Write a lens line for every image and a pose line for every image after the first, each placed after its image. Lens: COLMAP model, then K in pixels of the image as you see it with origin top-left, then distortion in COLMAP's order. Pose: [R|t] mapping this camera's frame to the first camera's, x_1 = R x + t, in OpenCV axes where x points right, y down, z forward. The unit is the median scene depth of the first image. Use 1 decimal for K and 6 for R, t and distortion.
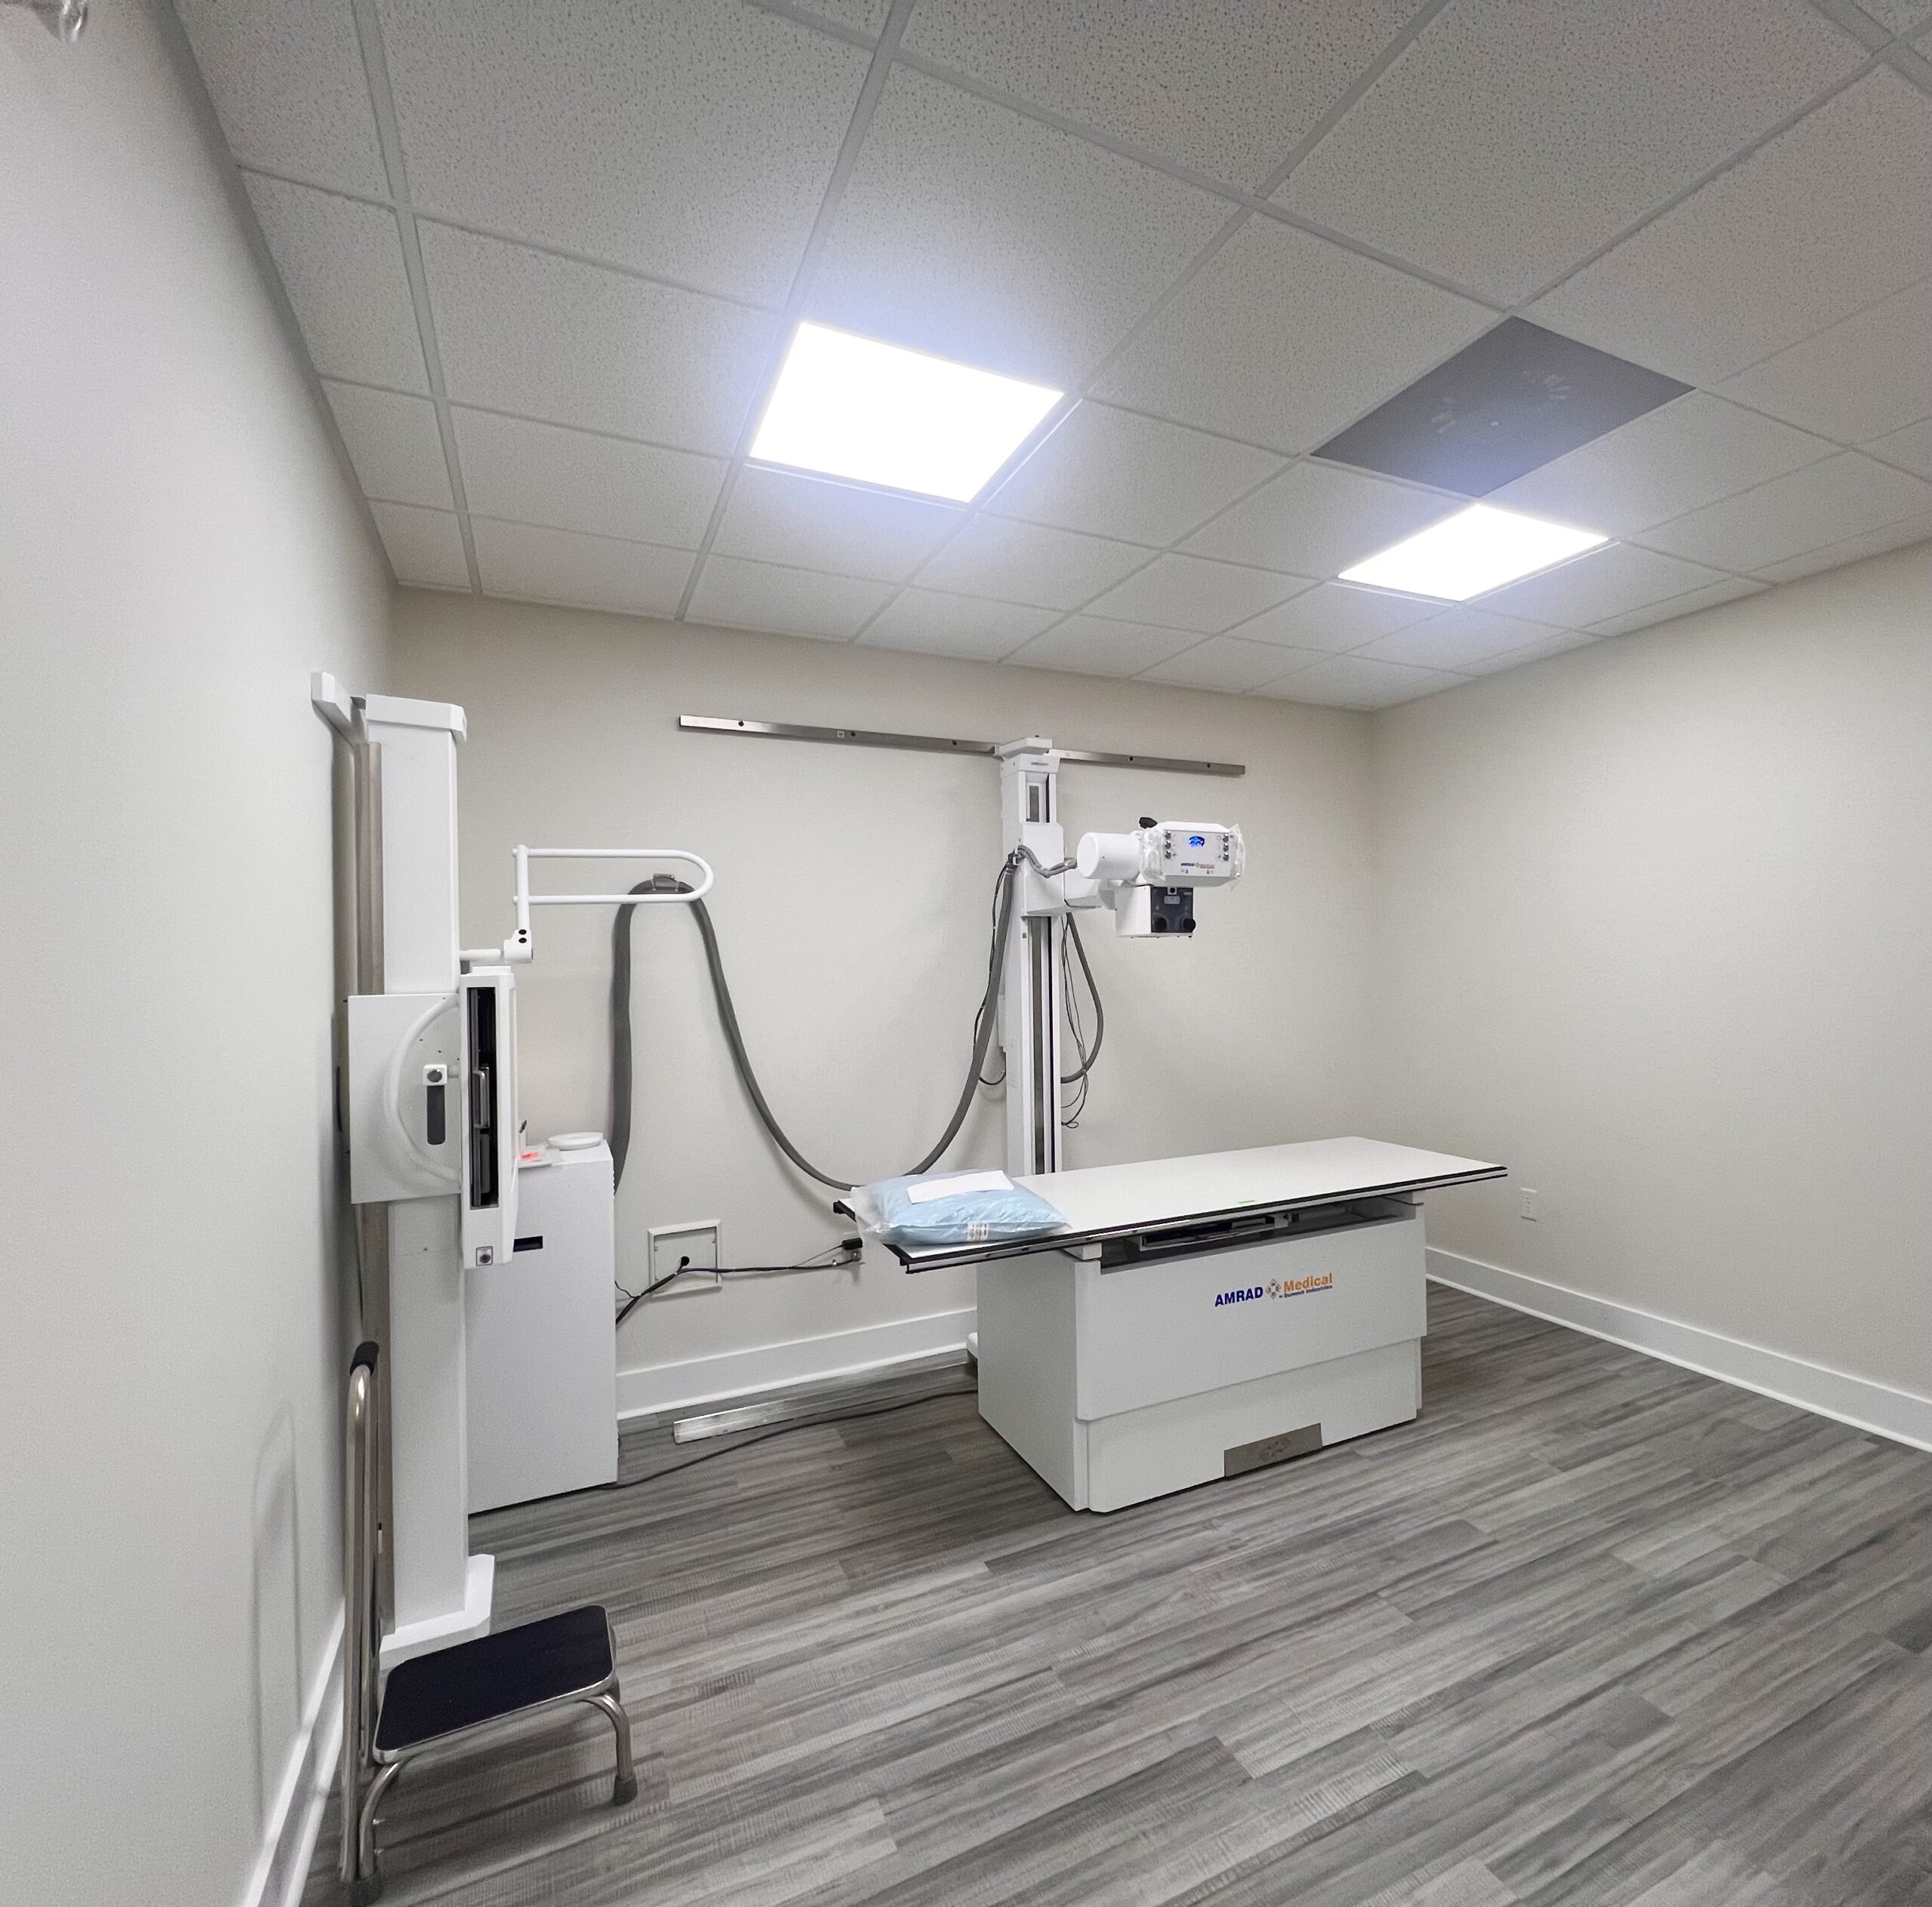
lens RADIAL K [[824.1, 0, 967.0], [0, 824.1, 962.0], [0, 0, 1]] dist [-0.001803, 0.000535]
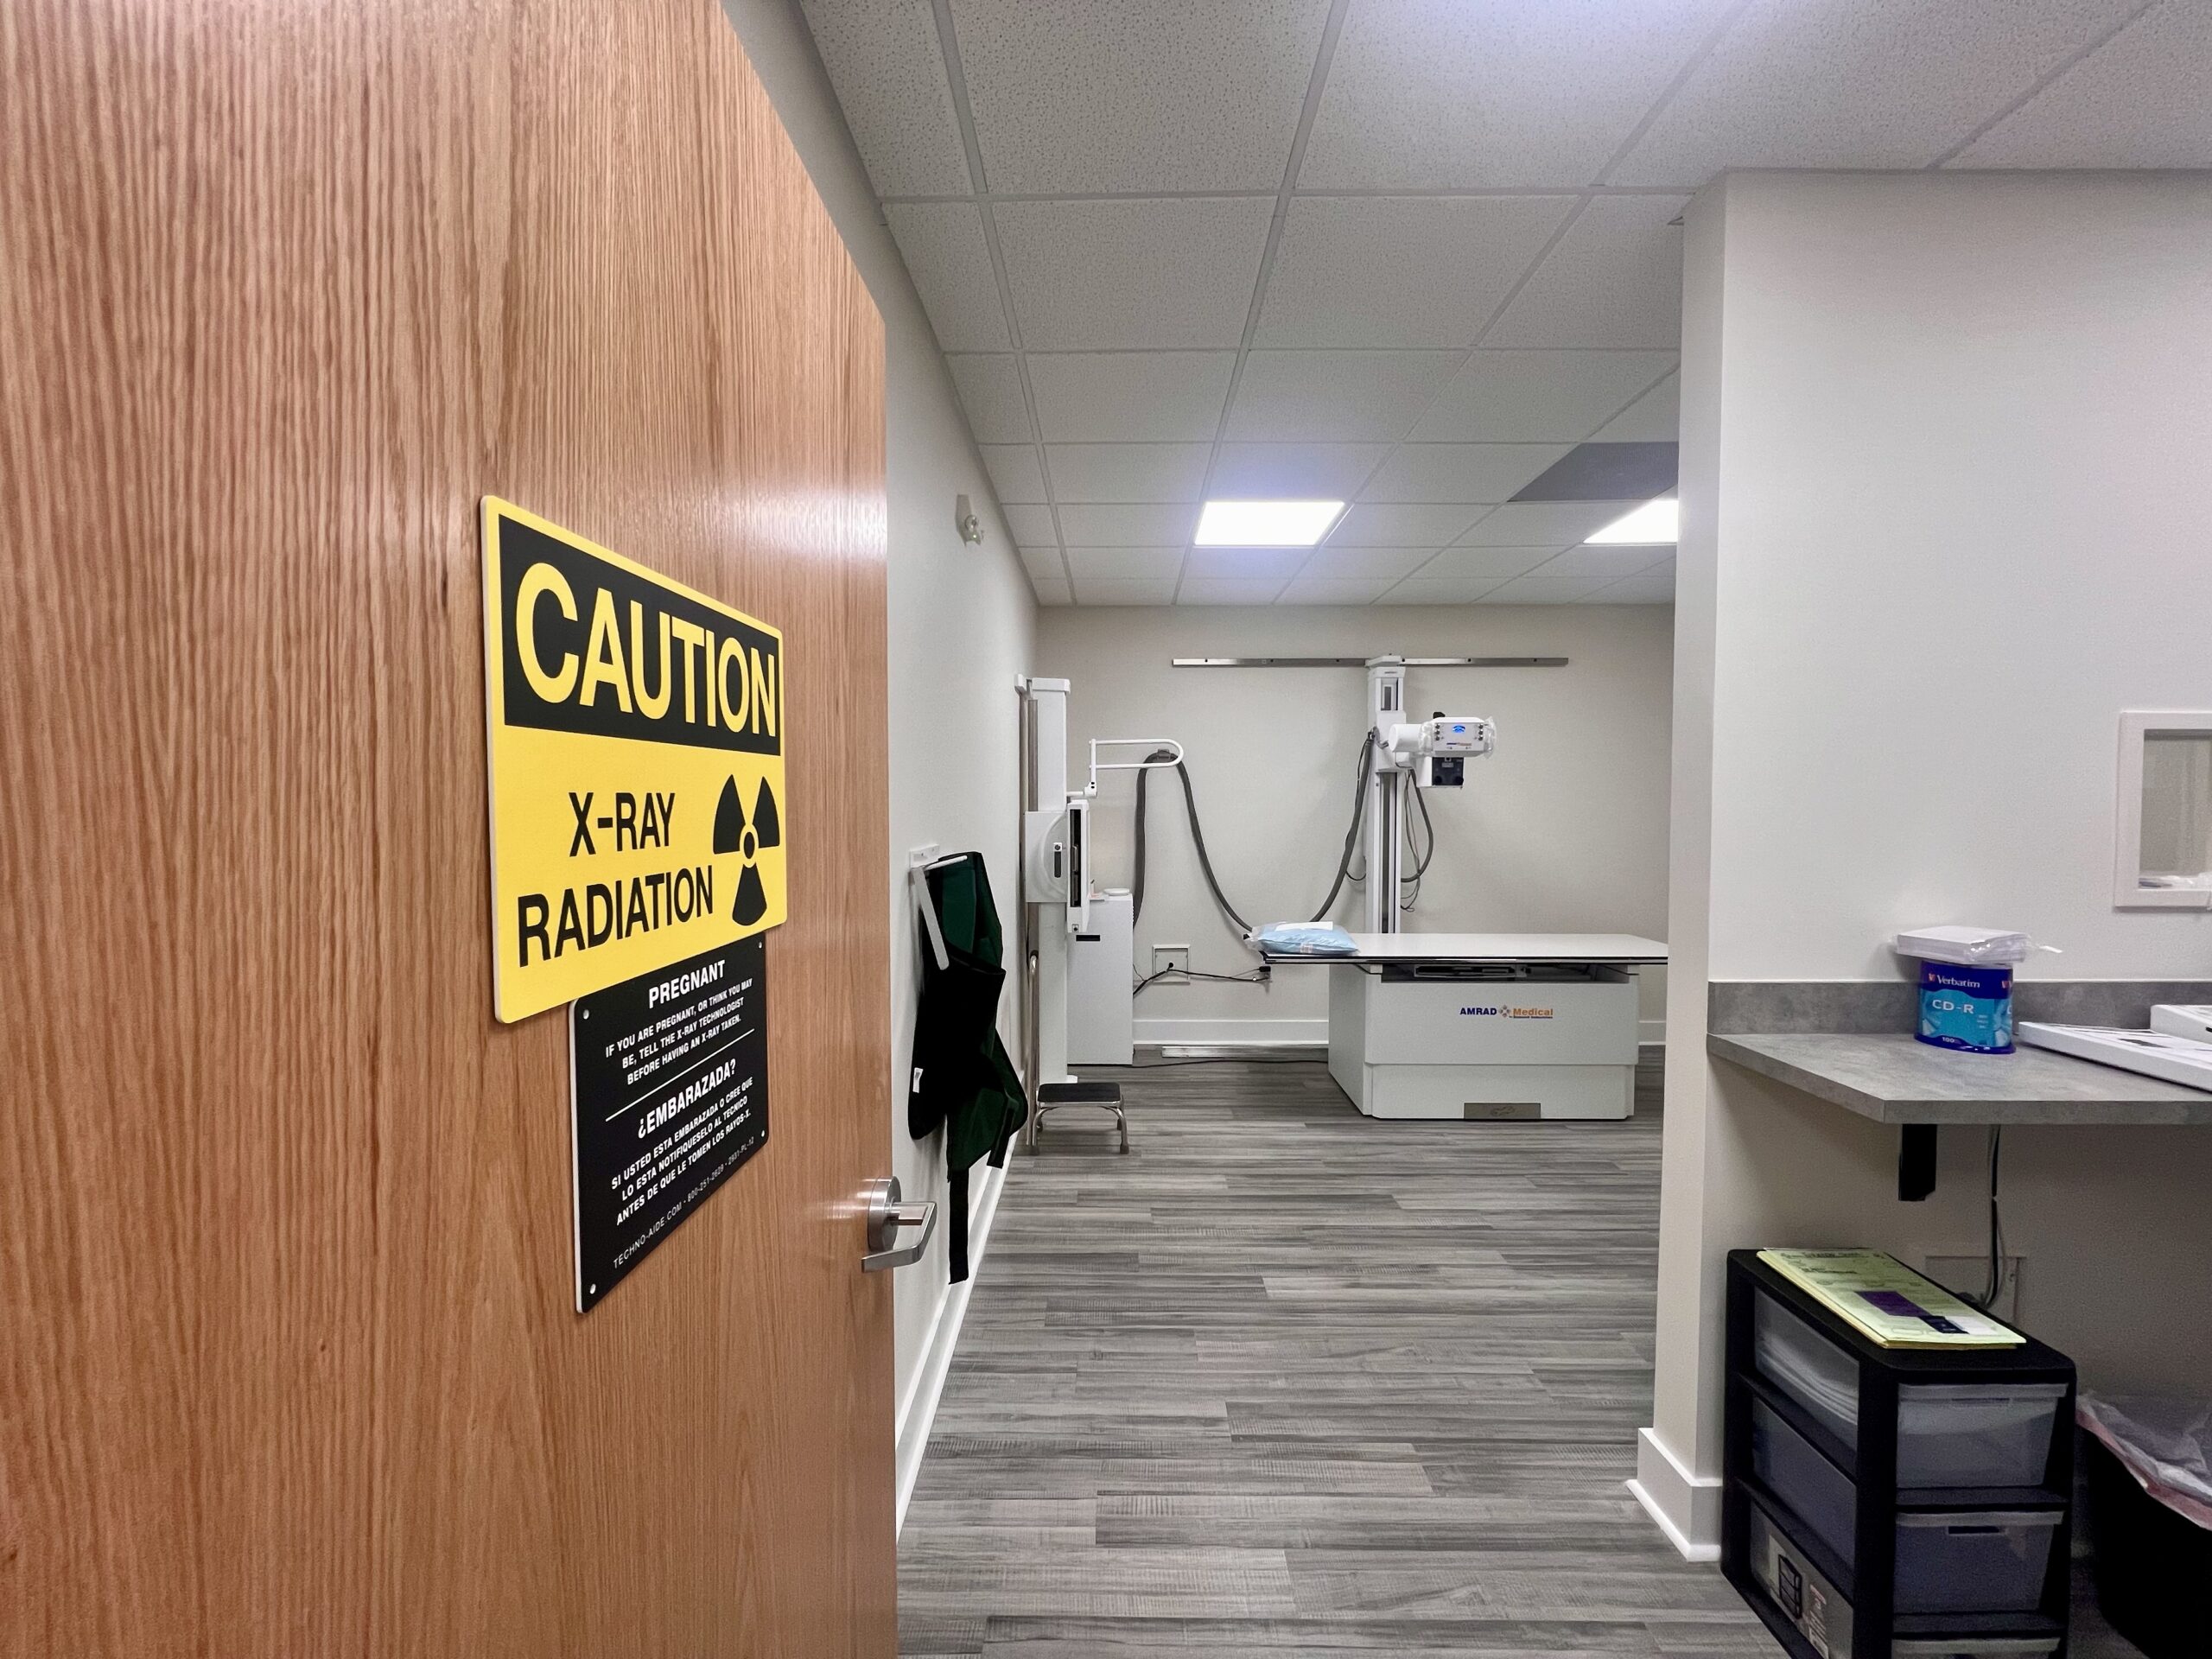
lens RADIAL K [[892.3, 0, 1105.3], [0, 892.3, 825.0], [0, 0, 1]] dist [-0.000594, -0.000040]
pose [[0.880124, 0.029524, -0.473824, 0.525608], [-0.012627, 0.999167, 0.038804, -0.018681], [0.474575, -0.028169, 0.879764, -0.911768]]
